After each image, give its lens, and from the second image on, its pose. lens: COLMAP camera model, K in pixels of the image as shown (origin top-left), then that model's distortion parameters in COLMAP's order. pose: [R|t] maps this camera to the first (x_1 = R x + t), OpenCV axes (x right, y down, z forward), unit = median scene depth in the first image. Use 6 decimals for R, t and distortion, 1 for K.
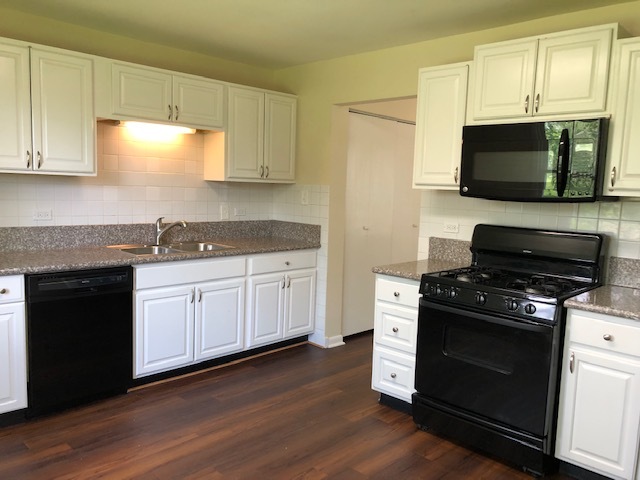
lens RADIAL K [[523.2, 0, 323.3], [0, 523.2, 248.4], [0, 0, 1]] dist [0.008689, -0.000633]
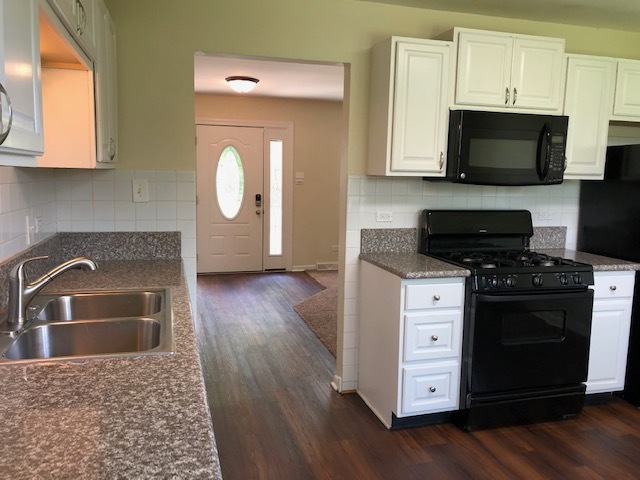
lens RADIAL K [[514.4, 0, 321.9], [0, 514.4, 239.9], [0, 0, 1]] dist [0.027316, 0.000287]
pose [[0.489010, -0.137811, 0.861323, -0.669806], [0.102987, 0.989656, 0.099874, -0.112061], [-0.866177, 0.039865, 0.498144, 0.717828]]
